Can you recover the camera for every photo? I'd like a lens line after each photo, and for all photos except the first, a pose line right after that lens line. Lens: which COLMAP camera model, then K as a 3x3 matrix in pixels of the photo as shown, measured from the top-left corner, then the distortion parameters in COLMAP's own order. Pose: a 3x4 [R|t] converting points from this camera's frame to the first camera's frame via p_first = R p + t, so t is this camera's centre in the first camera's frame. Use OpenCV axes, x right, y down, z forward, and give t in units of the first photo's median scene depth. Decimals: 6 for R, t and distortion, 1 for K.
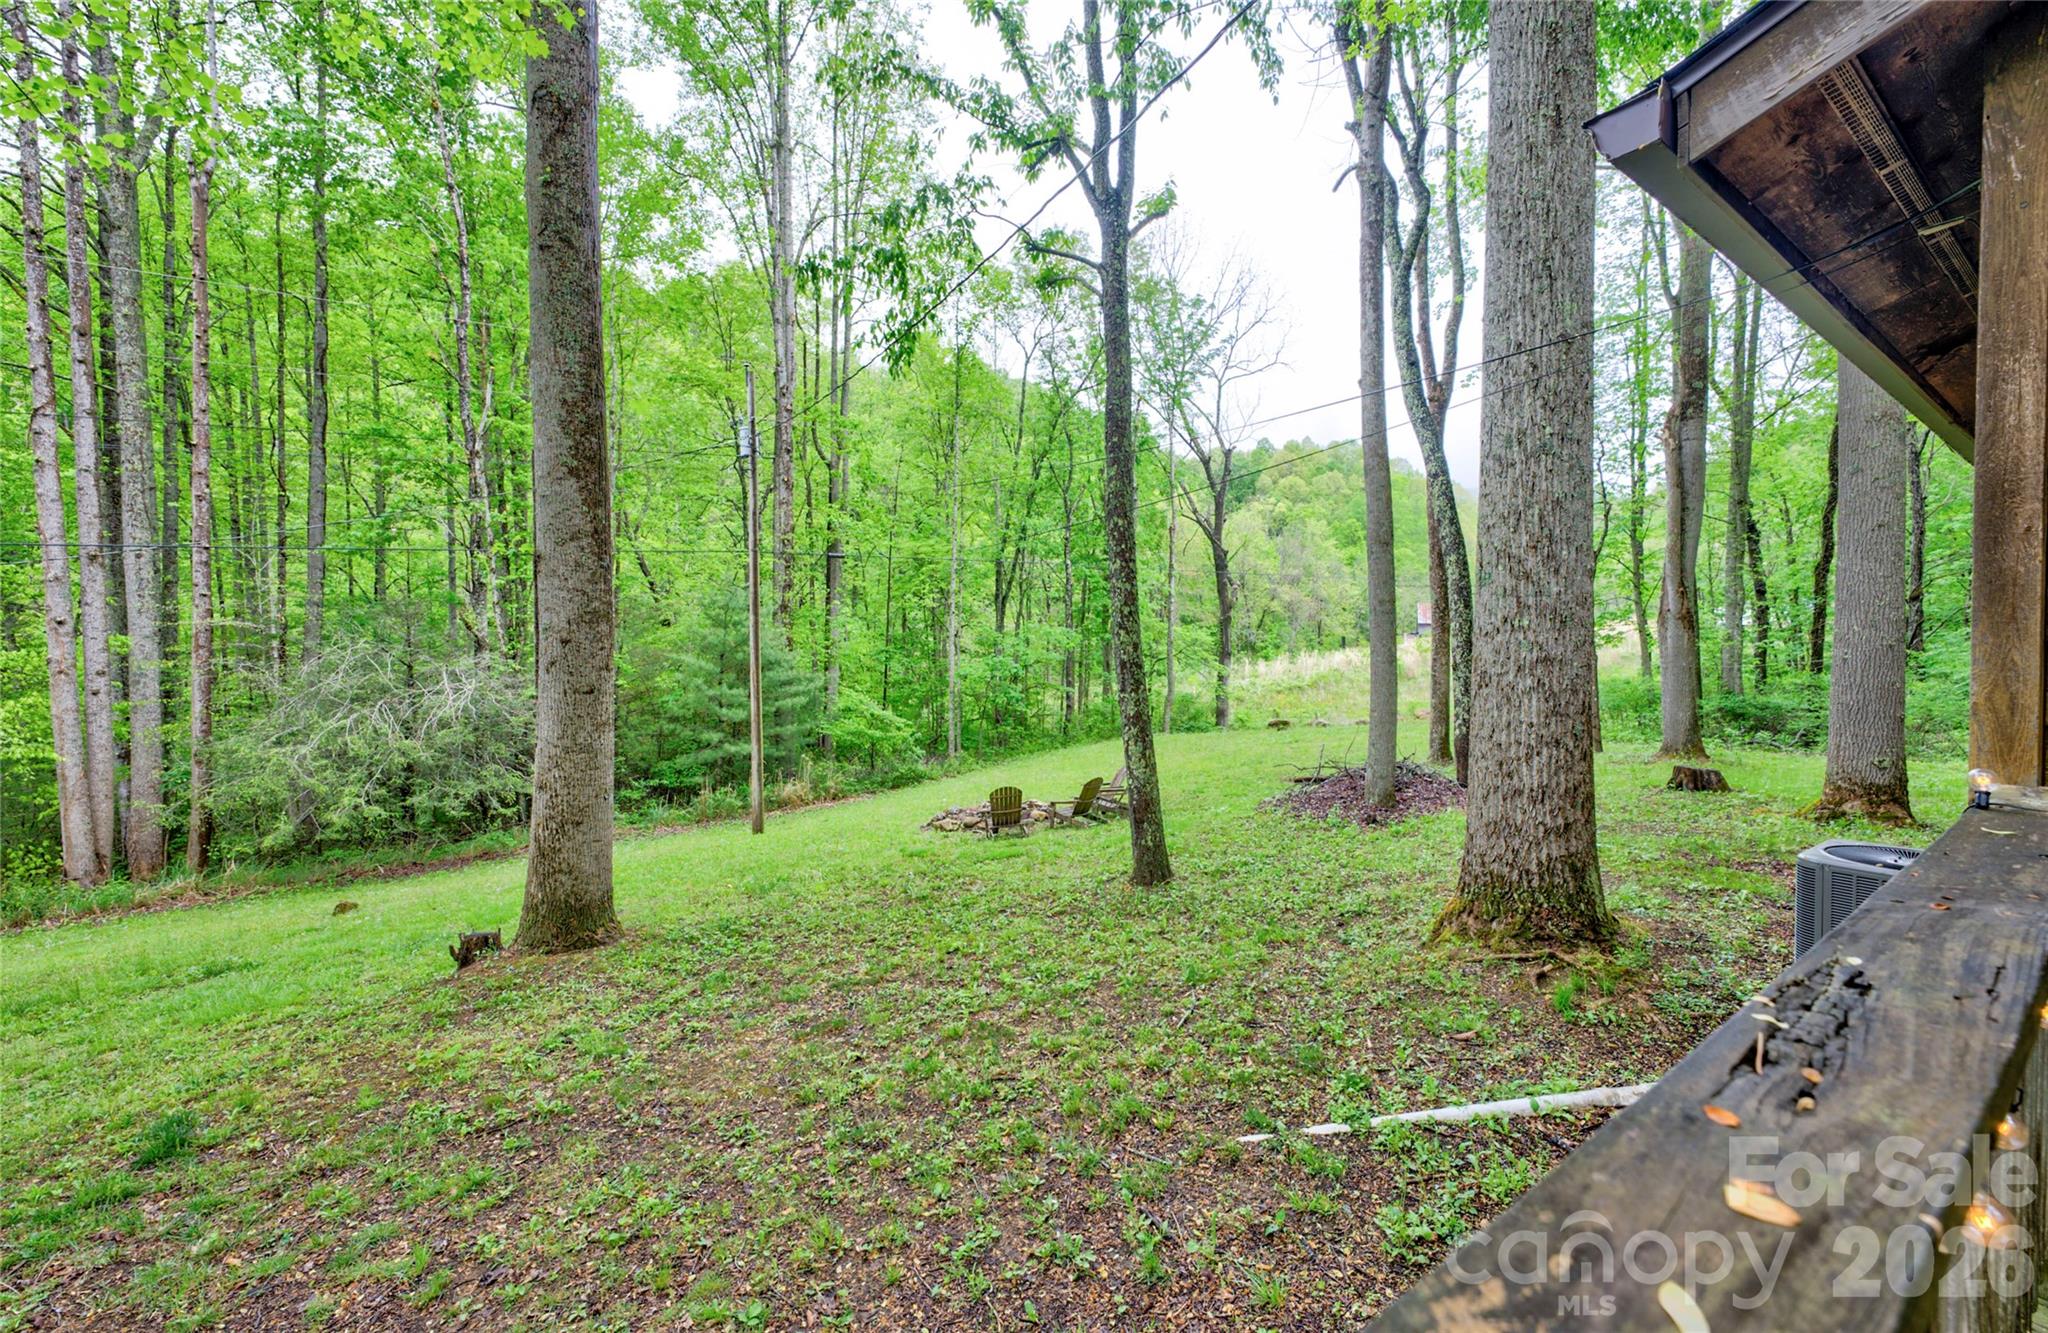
lens RADIAL K [[793.1, 0, 1036.3], [0, 793.1, 672.0], [0, 0, 1]] dist [-0.013811, 0.000302]
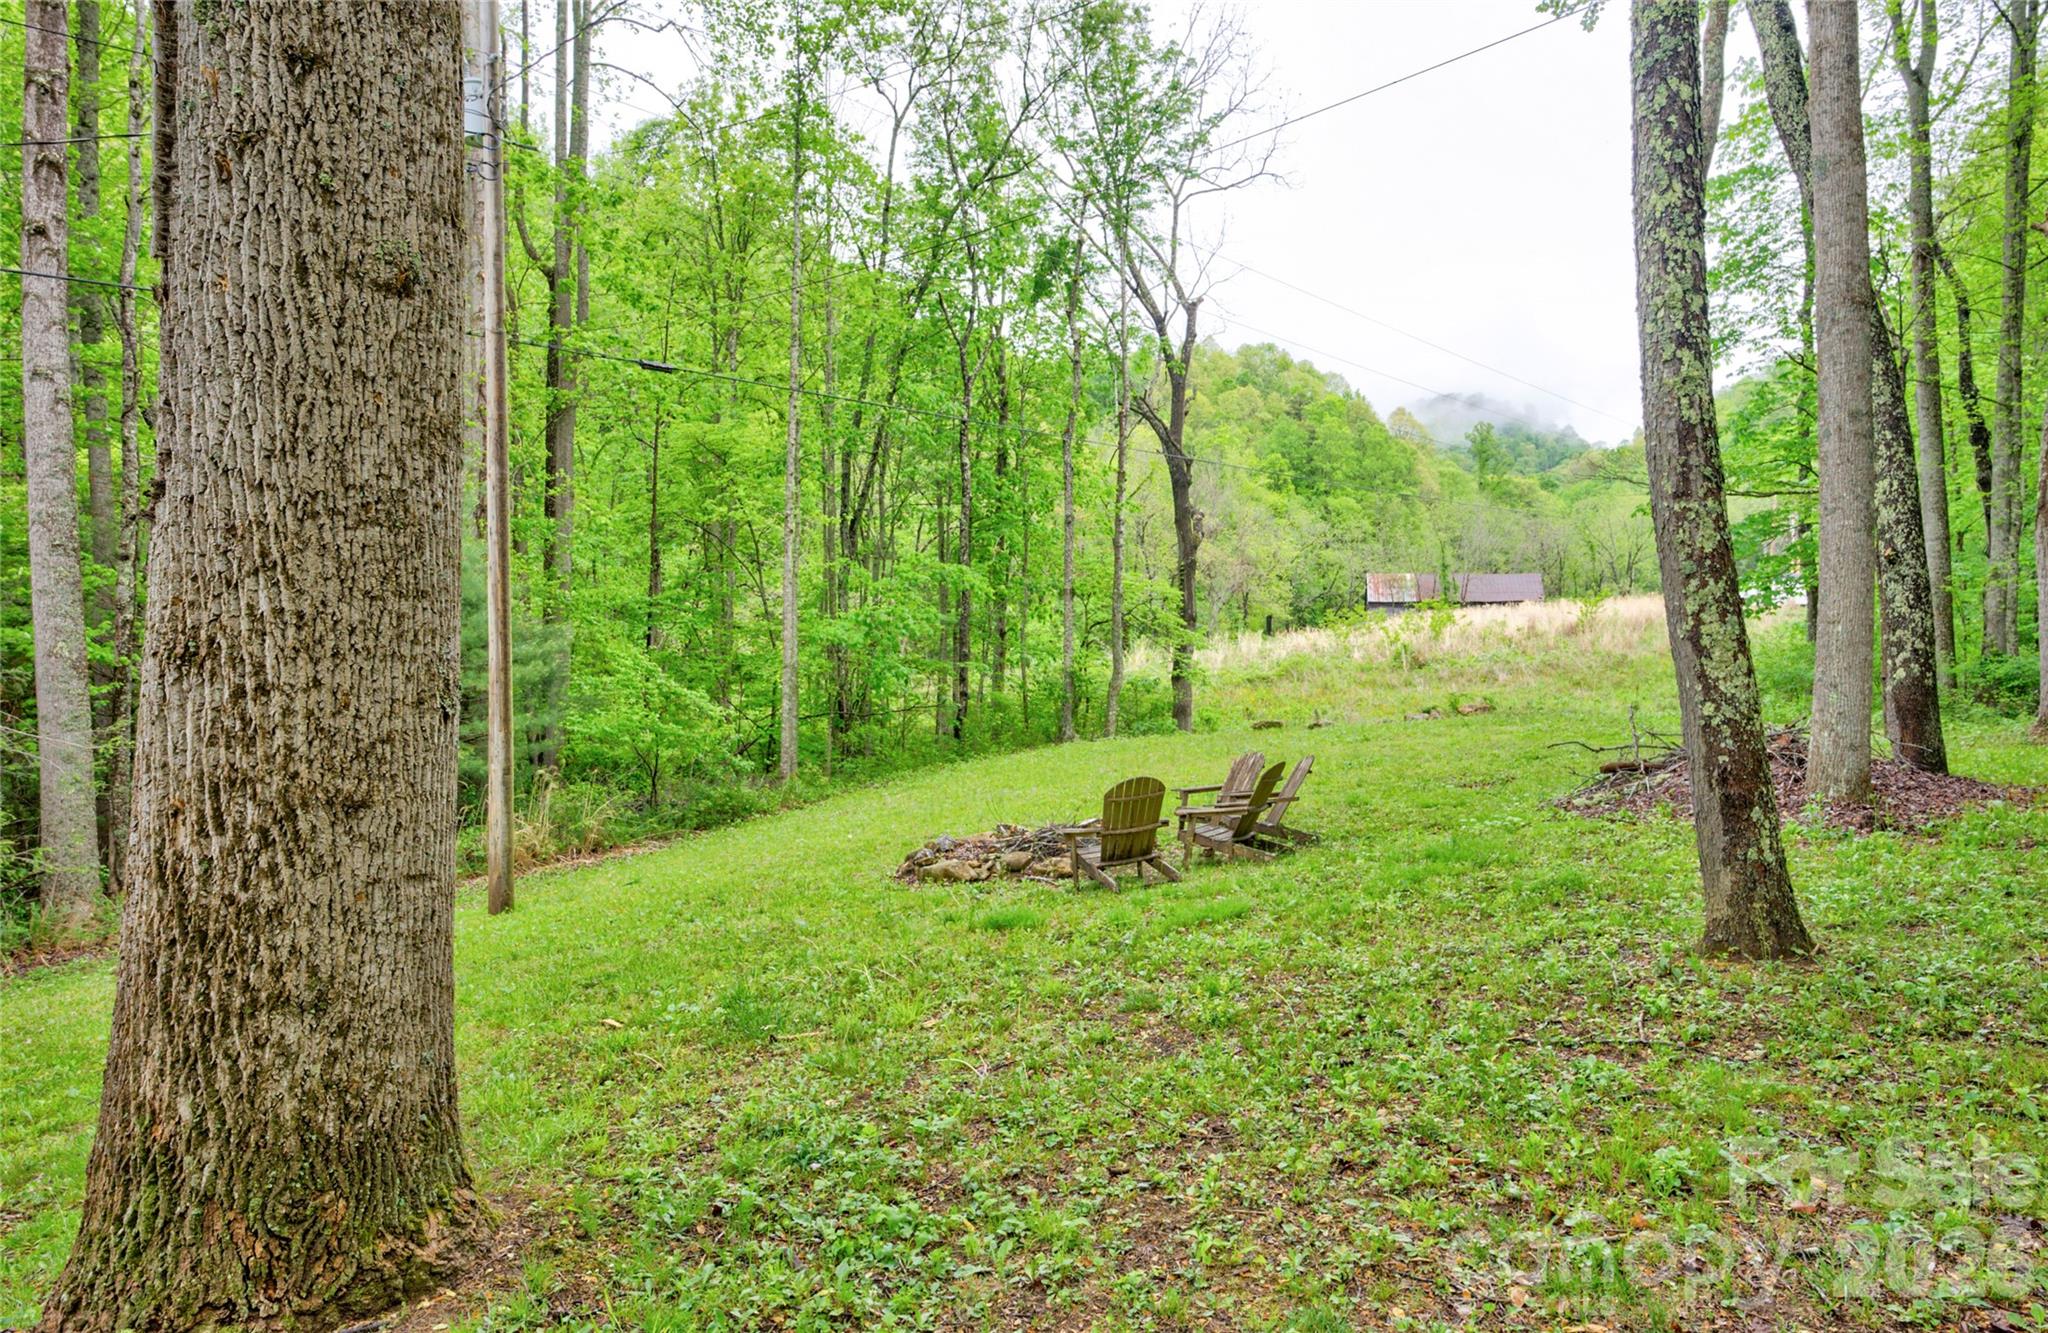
lens RADIAL K [[1160.8, 0, 1026.0], [0, 1160.8, 667.6], [0, 0, 1]] dist [0.011059, 0.000121]
pose [[0.982783, 0.001542, 0.184759, -0.105667], [-0.000549, 0.999985, -0.005422, 0.036176], [-0.184764, 0.005227, 0.982769, 0.143872]]
